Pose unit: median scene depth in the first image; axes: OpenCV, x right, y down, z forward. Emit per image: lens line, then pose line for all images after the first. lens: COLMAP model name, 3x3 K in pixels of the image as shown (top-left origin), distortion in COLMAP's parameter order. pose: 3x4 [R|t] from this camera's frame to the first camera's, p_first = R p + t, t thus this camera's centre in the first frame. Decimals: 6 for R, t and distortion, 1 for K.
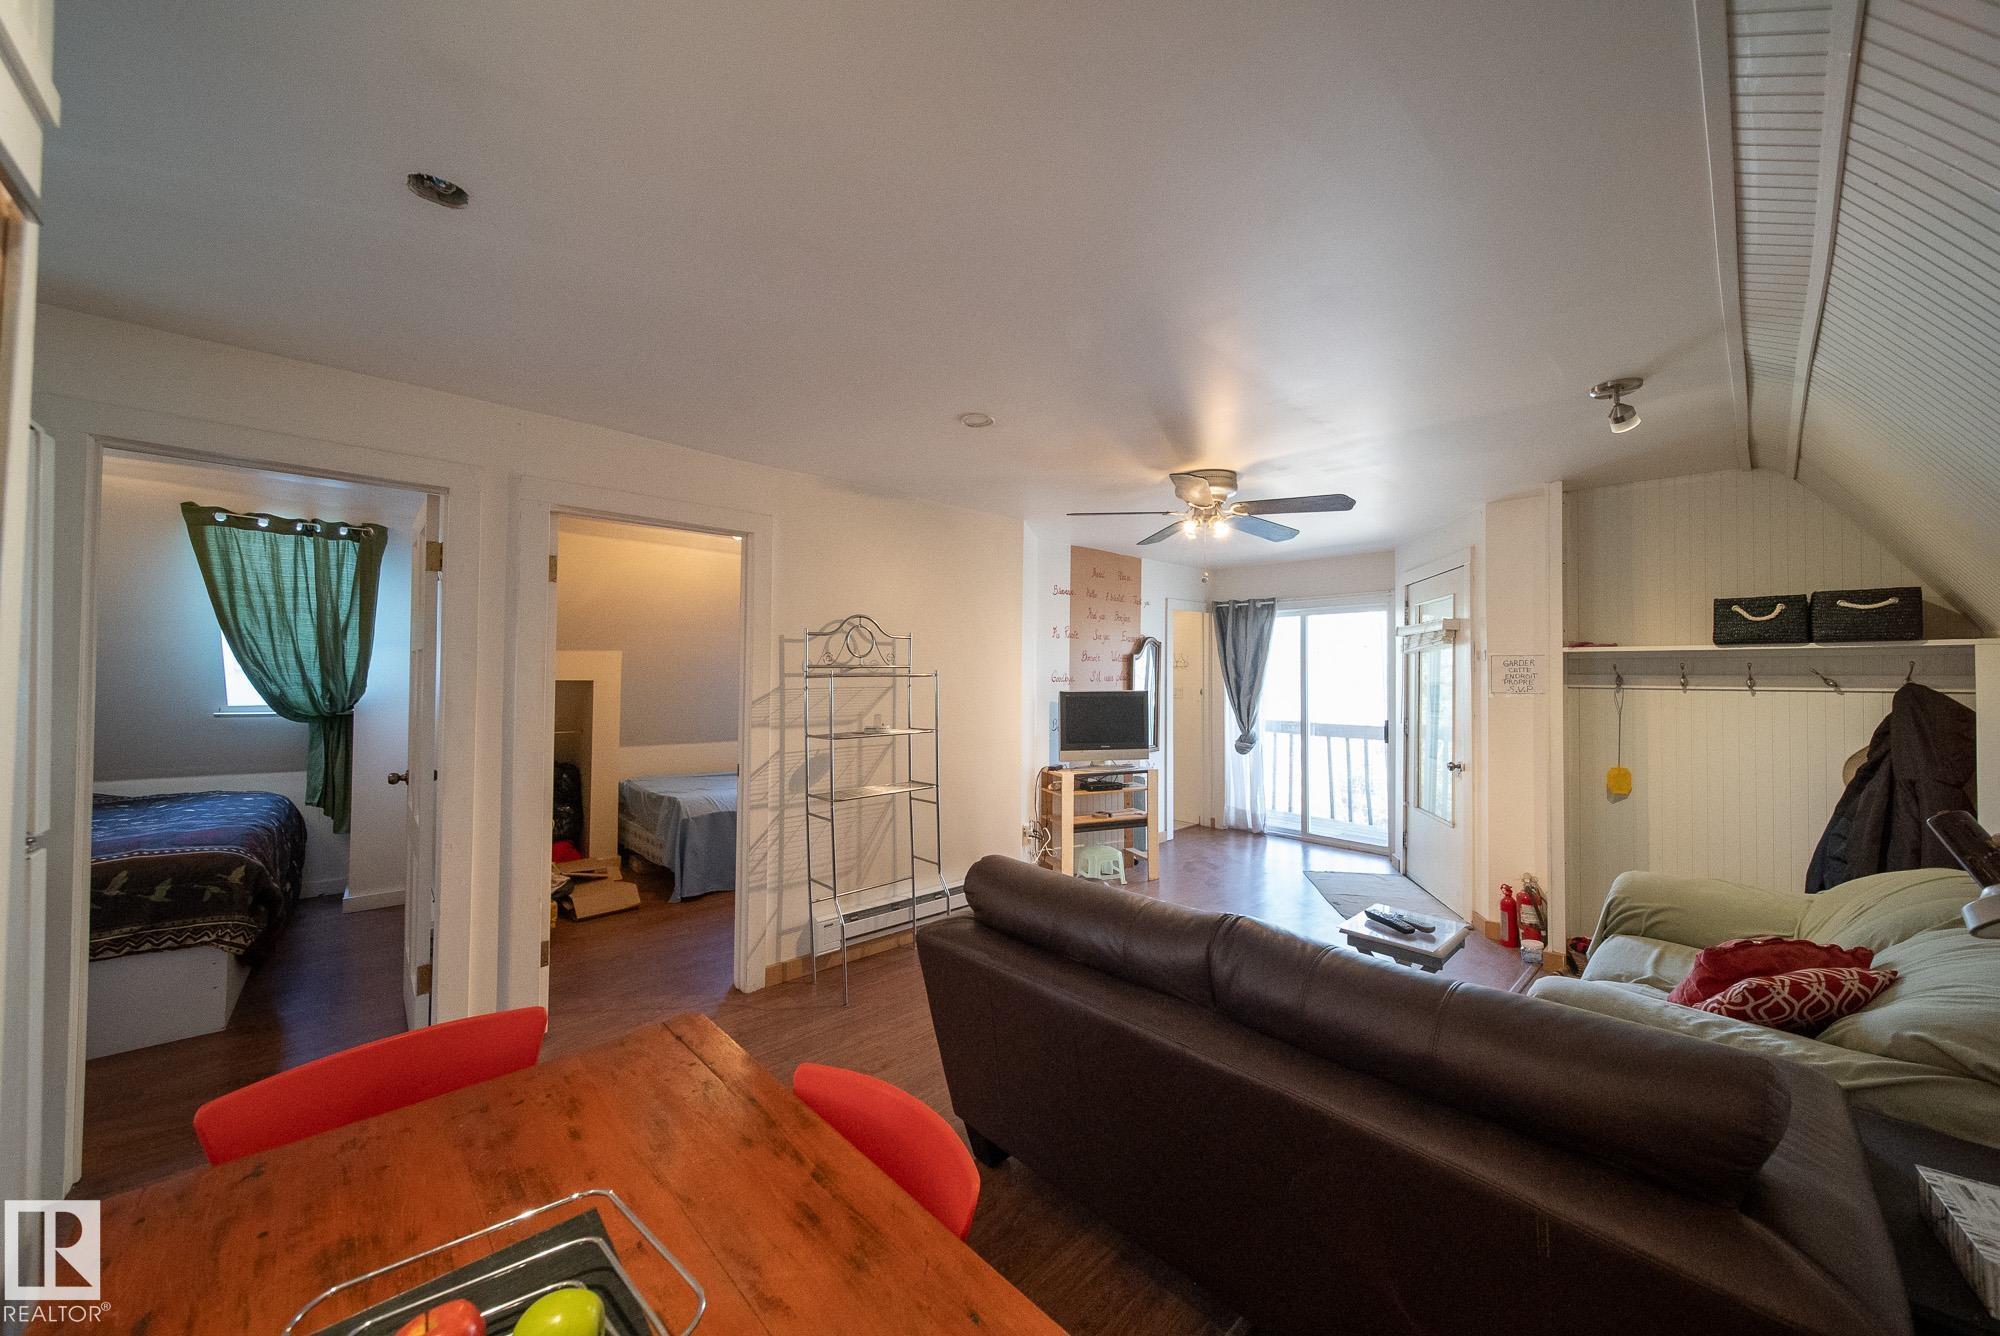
lens RADIAL K [[700.9, 0, 995.5], [0, 700.9, 668.6], [0, 0, 1]] dist [-0.002567, -0.000456]
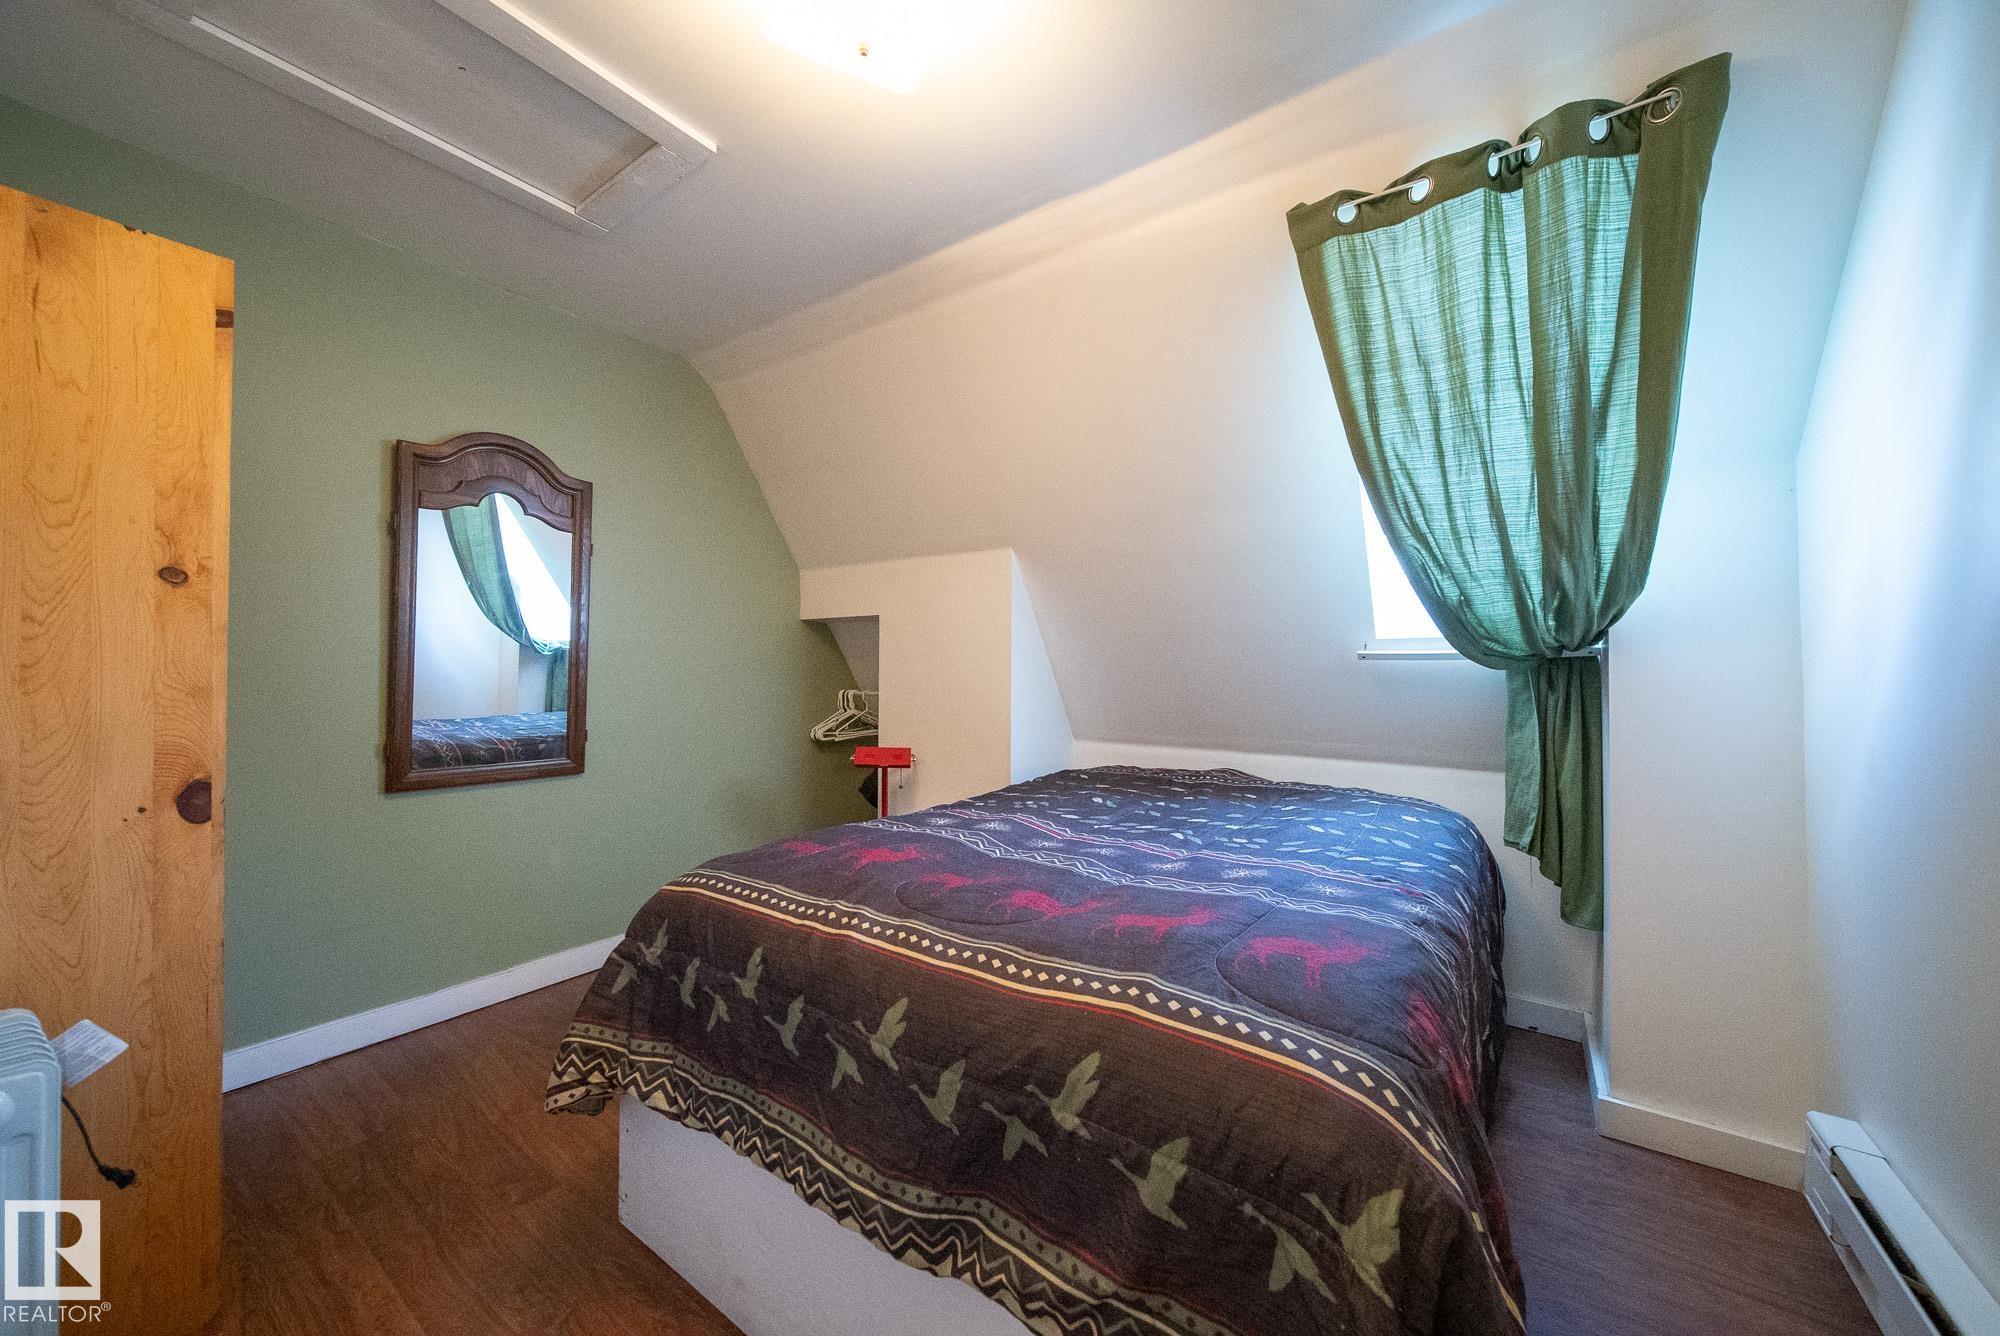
lens RADIAL K [[700.9, 0, 1002.3], [0, 700.9, 673.1], [0, 0, 1]] dist [-0.002567, -0.000456]
pose [[0.223391, -0.013764, -0.974632, -0.645862], [0.018740, 0.999776, -0.009824, 0.082739], [0.974549, -0.016070, 0.223599, 0.606310]]
